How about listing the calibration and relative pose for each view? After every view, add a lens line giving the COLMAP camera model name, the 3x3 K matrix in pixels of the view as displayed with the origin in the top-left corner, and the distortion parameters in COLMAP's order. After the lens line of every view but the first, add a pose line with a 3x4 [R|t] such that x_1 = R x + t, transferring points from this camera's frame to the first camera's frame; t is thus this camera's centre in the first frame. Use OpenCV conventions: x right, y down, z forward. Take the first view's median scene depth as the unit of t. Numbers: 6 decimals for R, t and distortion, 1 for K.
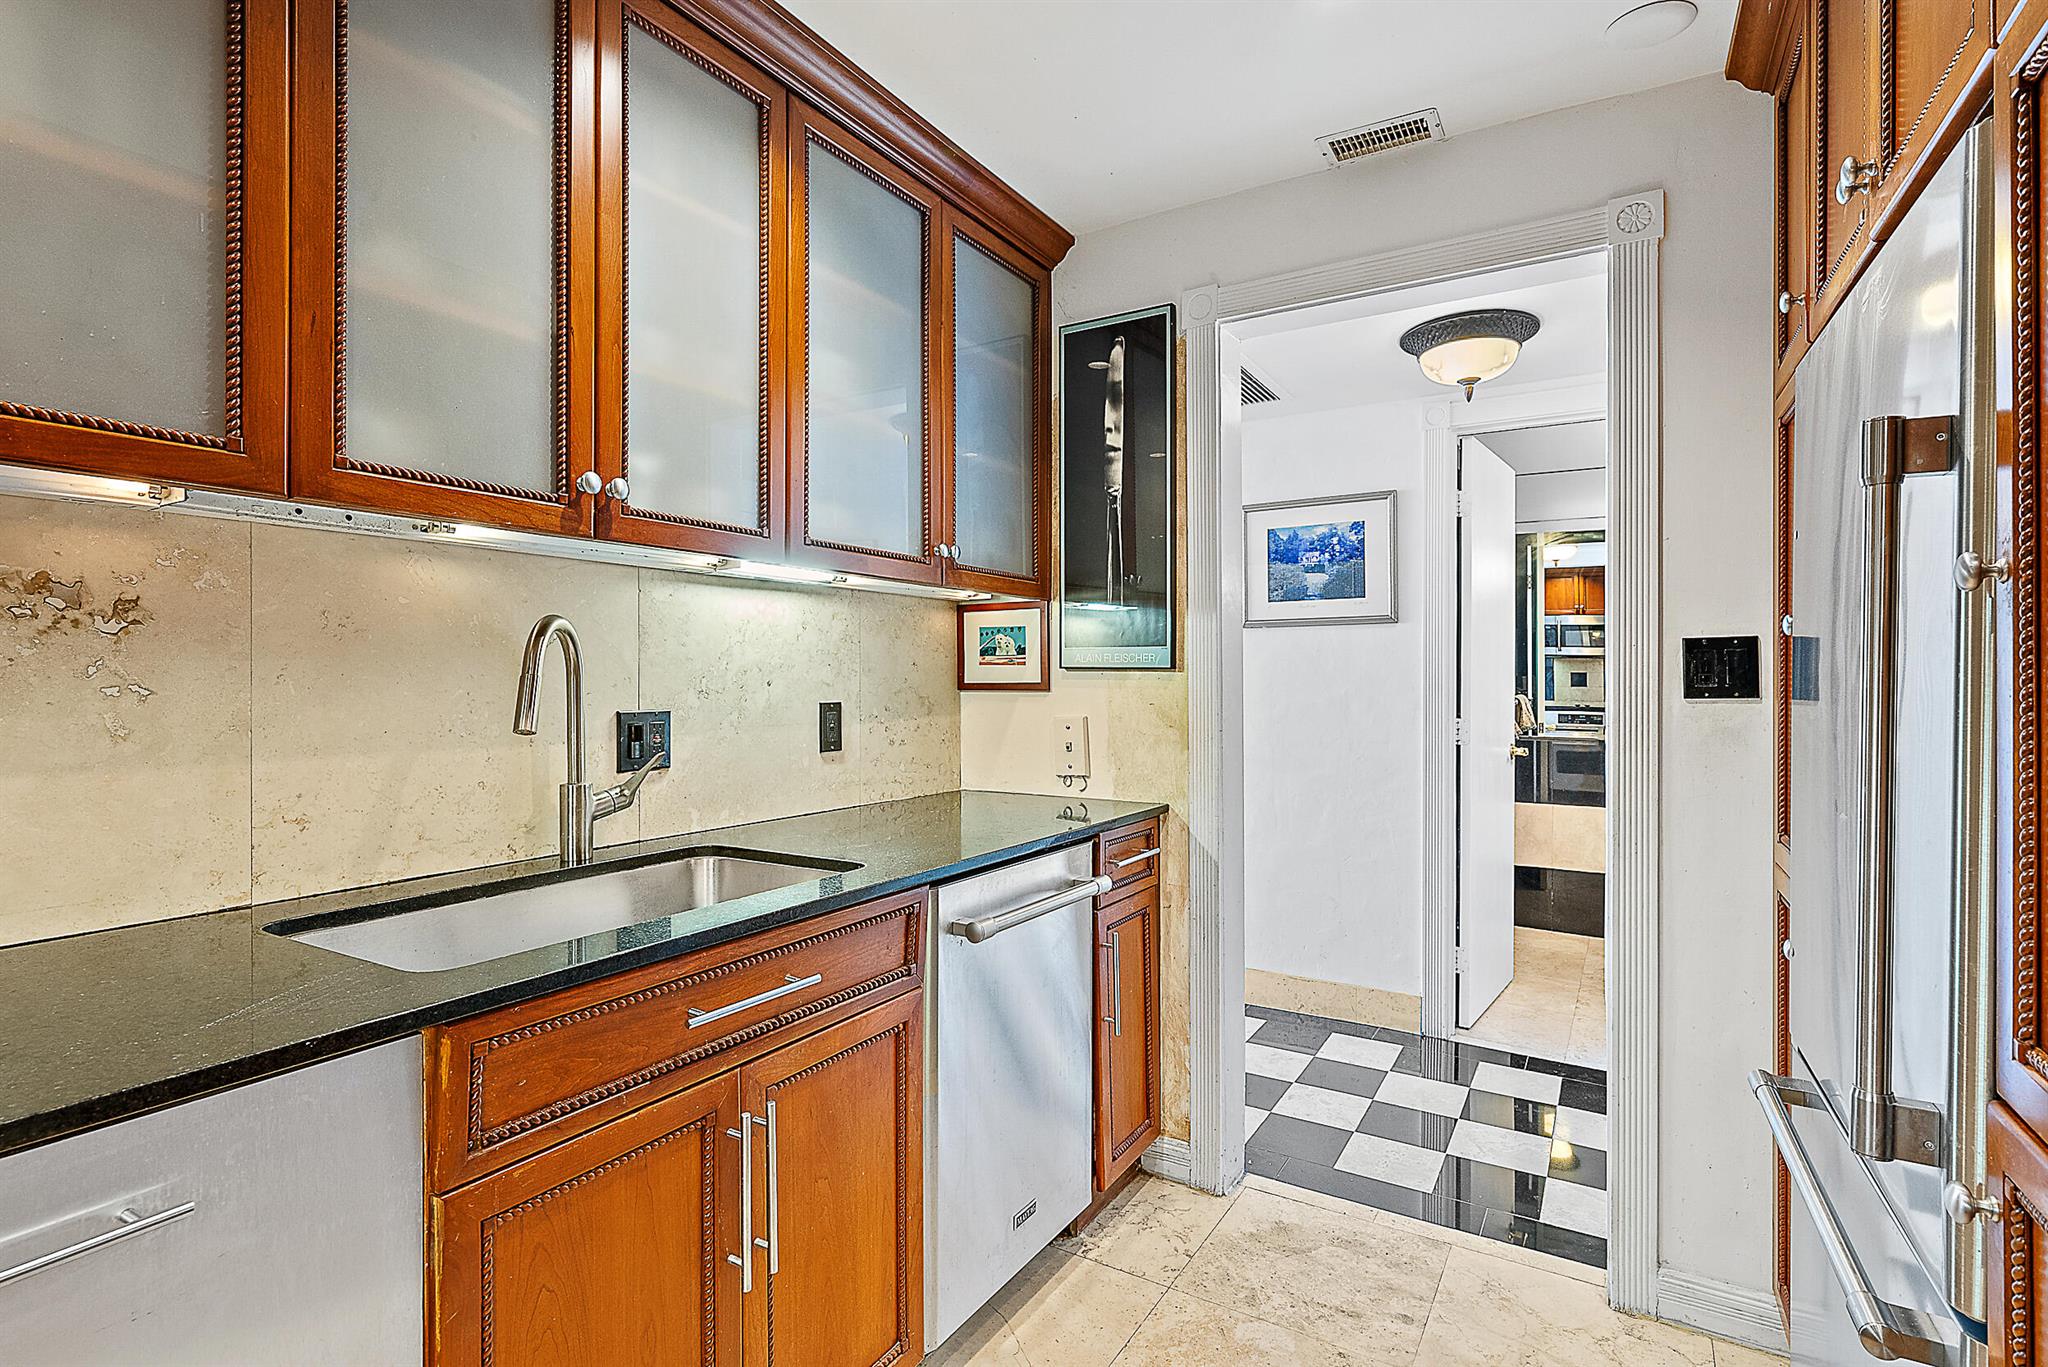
lens RADIAL K [[992.8, 0, 1024.5], [0, 992.8, 676.3], [0, 0, 1]] dist [0.008621, -0.001610]
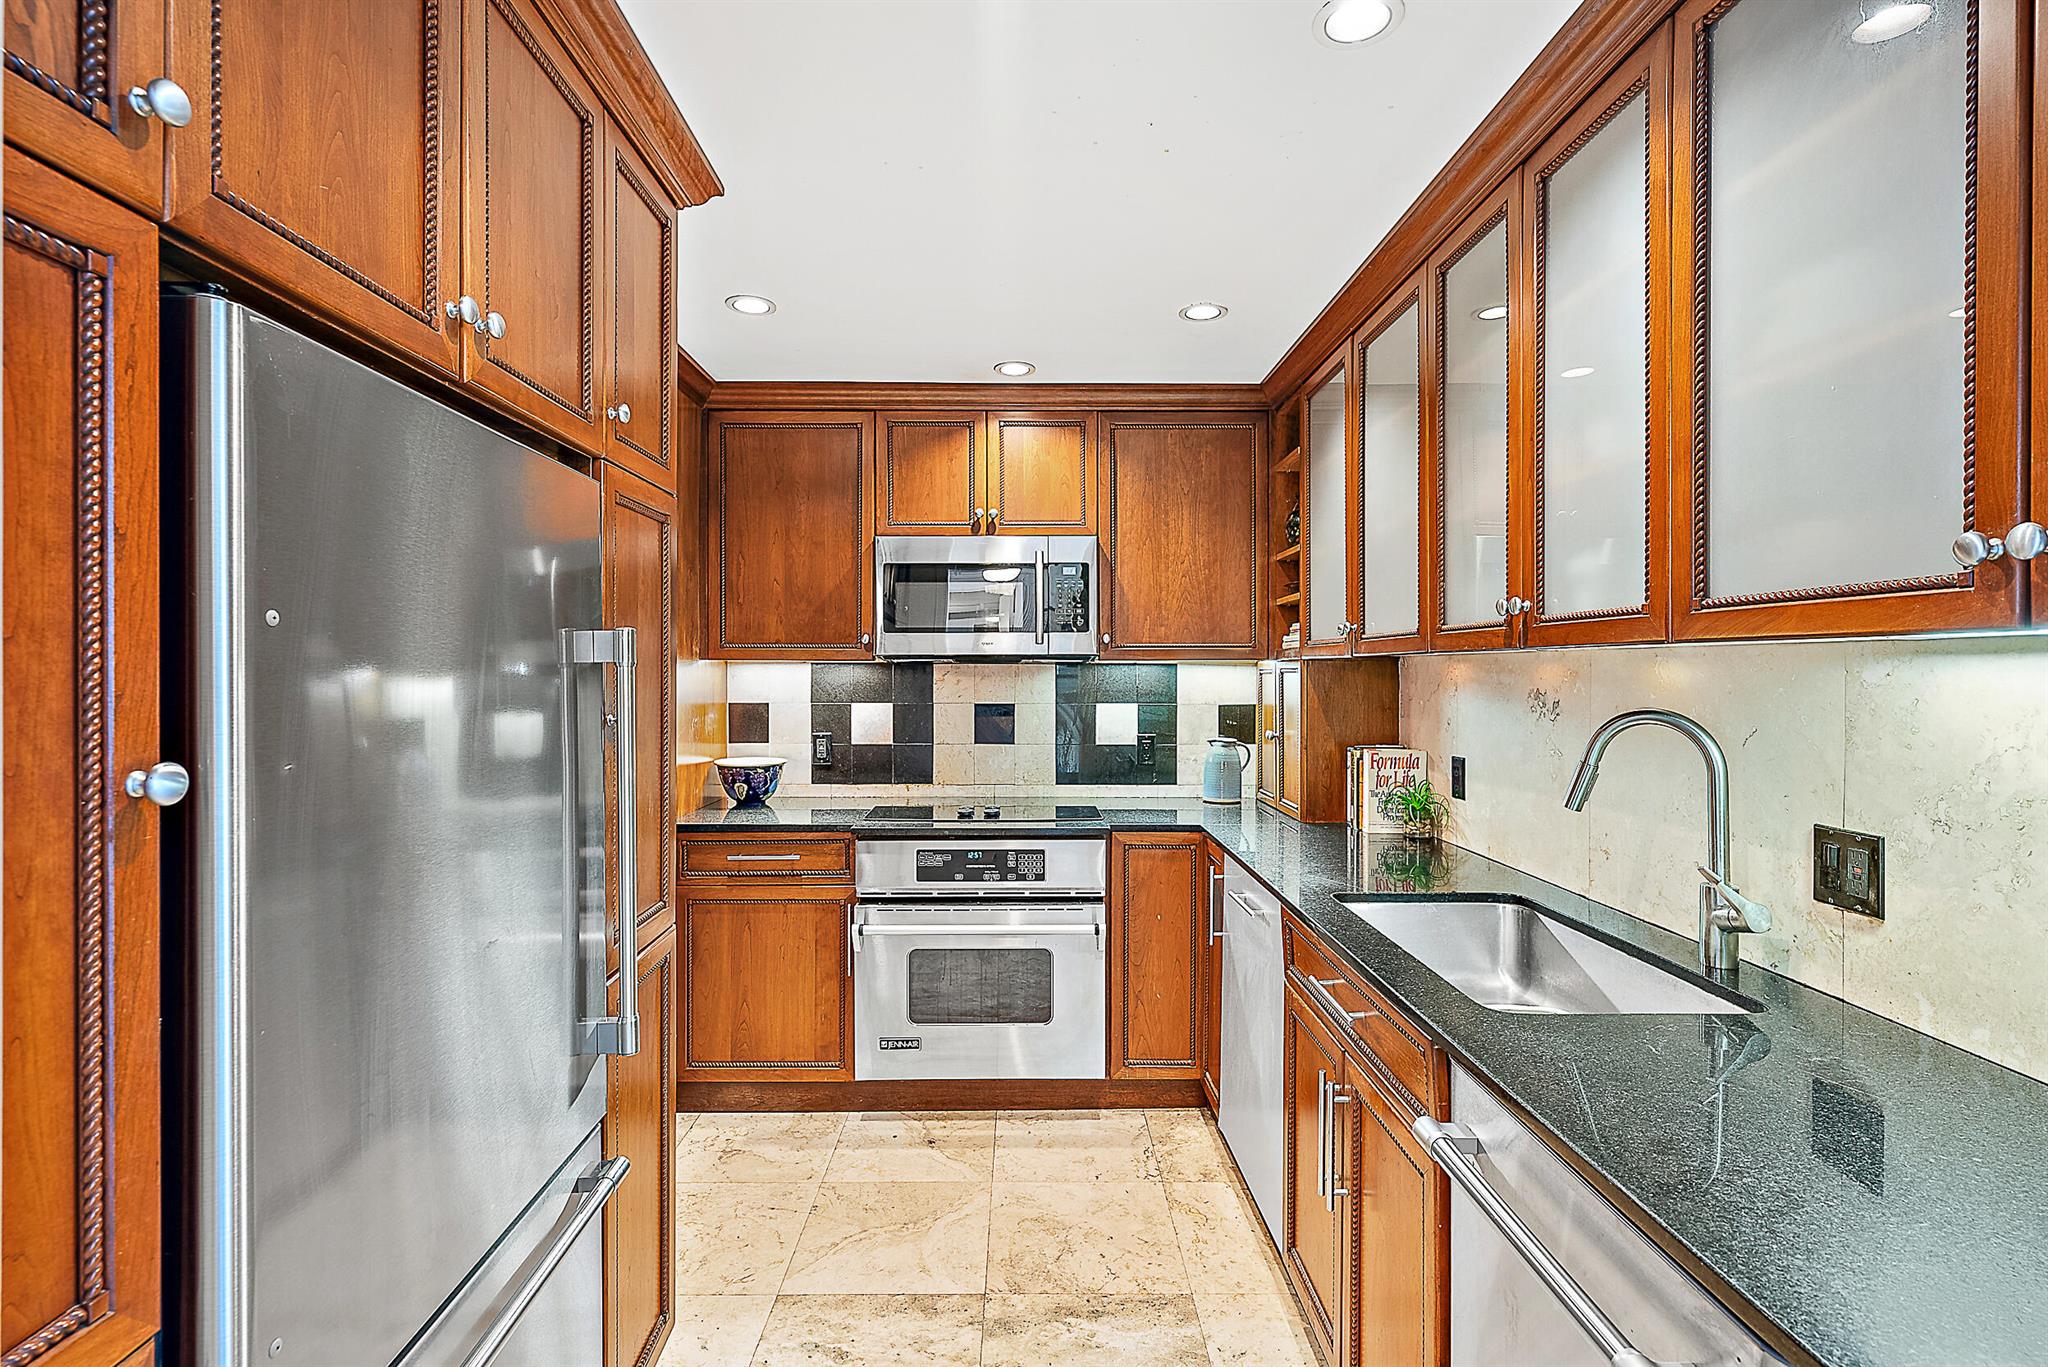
lens RADIAL K [[992.8, 0, 1023.7], [0, 992.8, 677.0], [0, 0, 1]] dist [0.008621, -0.001610]
pose [[-0.852727, -0.000604, -0.522356, 0.539541], [-0.005675, 0.999951, 0.008108, -0.083421], [0.522325, 0.009878, -0.852689, 1.300579]]
